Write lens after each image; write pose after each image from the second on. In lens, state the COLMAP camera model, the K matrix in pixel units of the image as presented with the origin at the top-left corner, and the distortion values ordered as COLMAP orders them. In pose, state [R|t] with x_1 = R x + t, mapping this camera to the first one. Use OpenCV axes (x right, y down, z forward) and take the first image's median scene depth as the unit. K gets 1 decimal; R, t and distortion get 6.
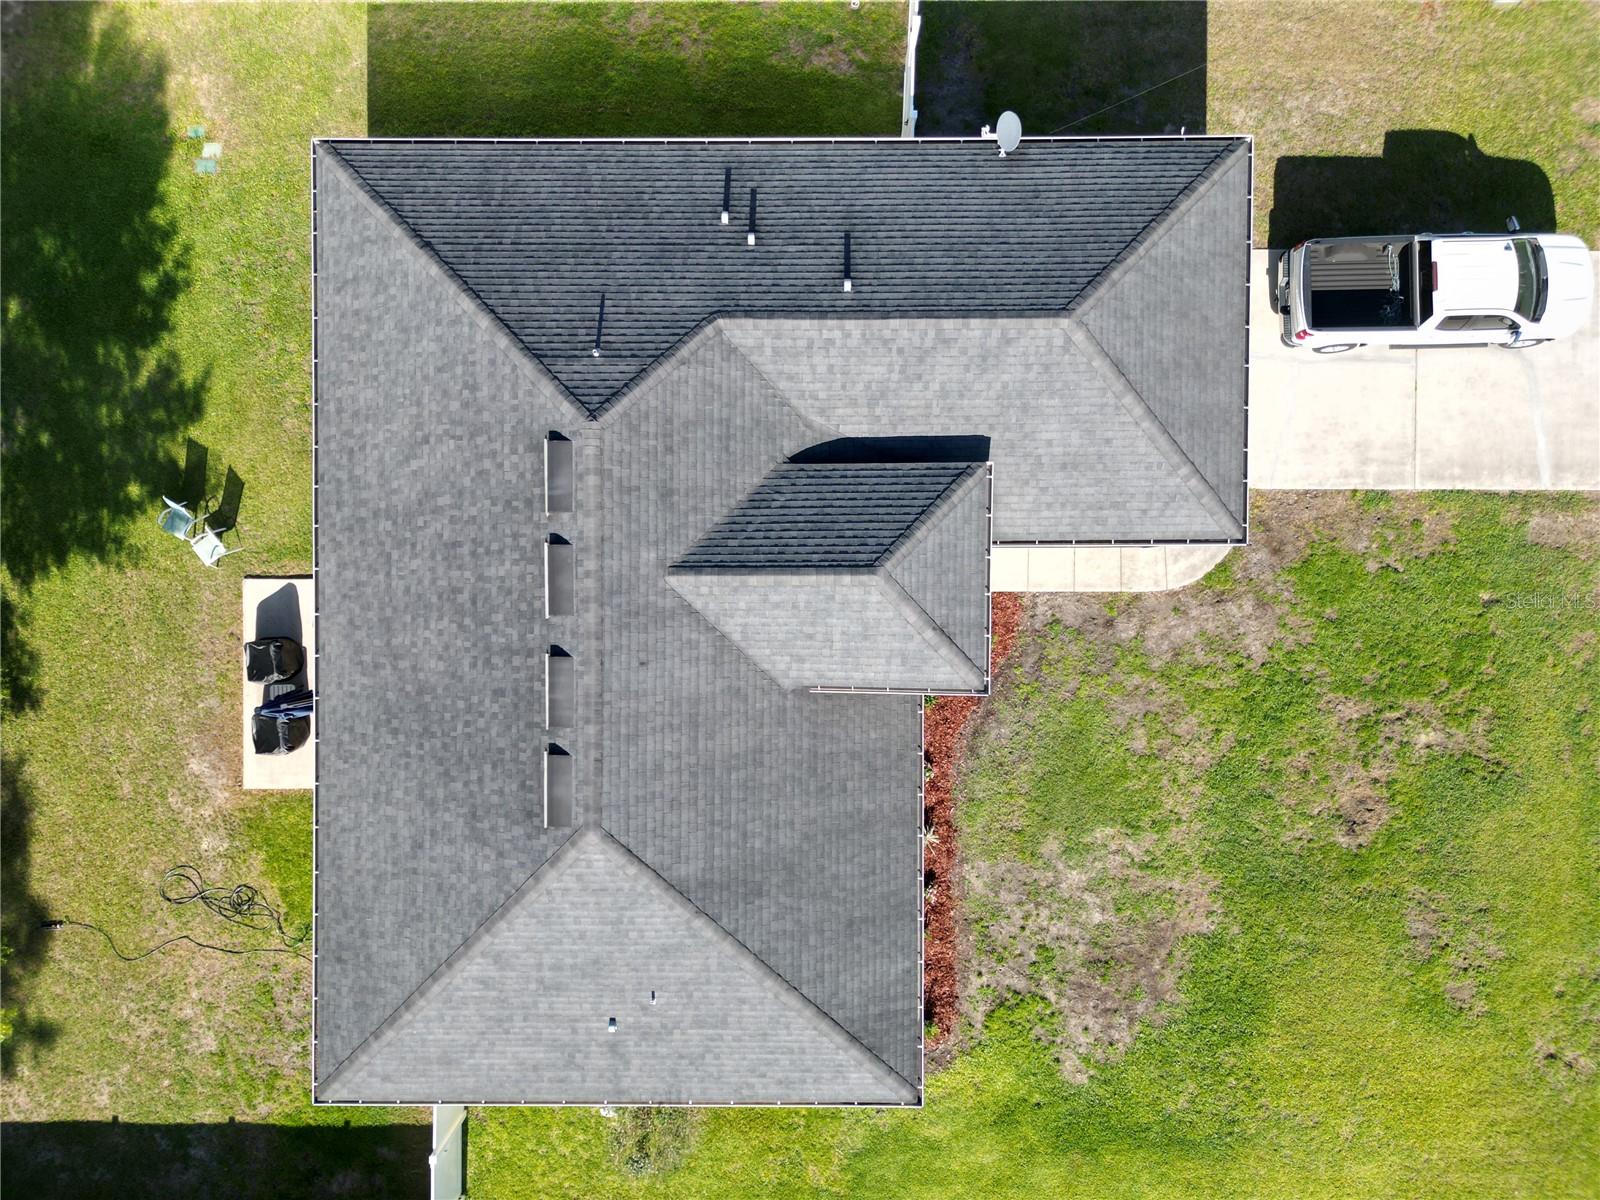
lens RADIAL K [[1118.4, 0, 785.4], [0, 1118.4, 600.5], [0, 0, 1]] dist [0.075204, -0.072309]
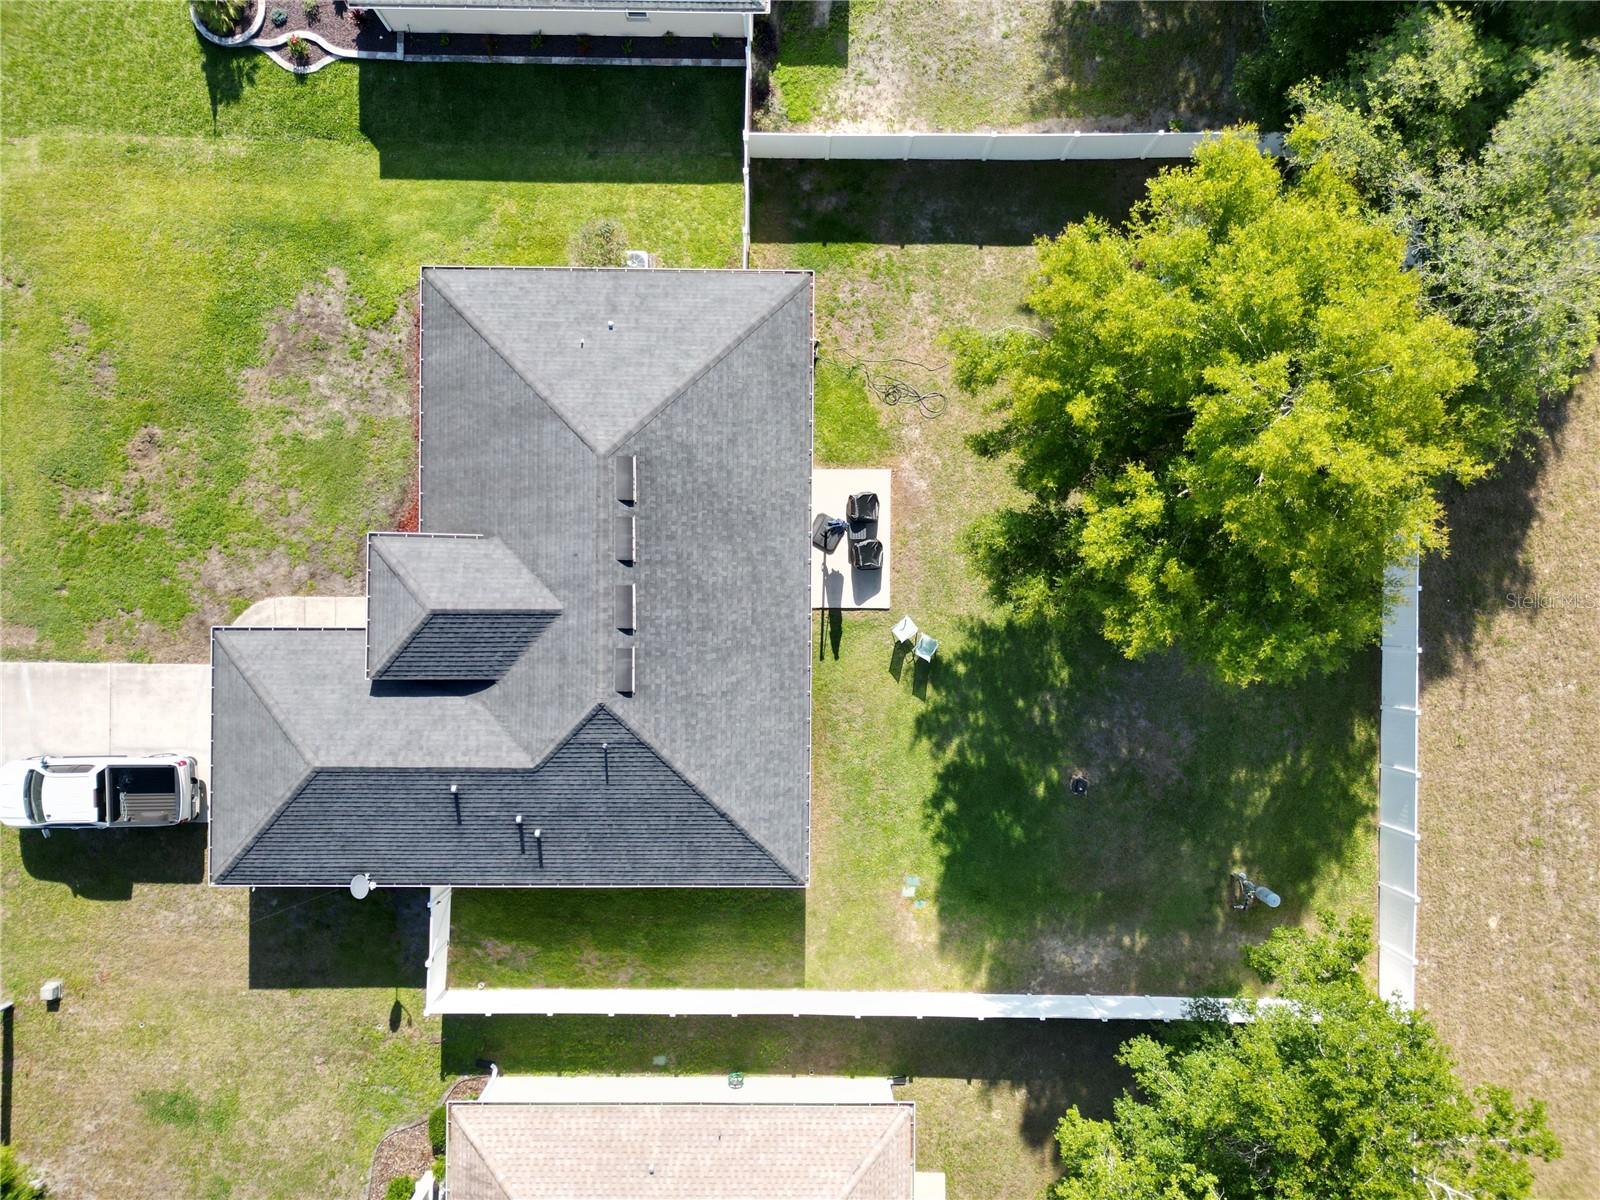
lens RADIAL K [[1118.4, 0, 785.4], [0, 1118.4, 600.5], [0, 0, 1]] dist [0.075204, -0.072309]
pose [[-0.999885, -0.005678, 0.014043, -0.362786], [0.005453, -0.999857, -0.015986, 0.014701], [0.014132, -0.015908, 0.999774, -0.496932]]
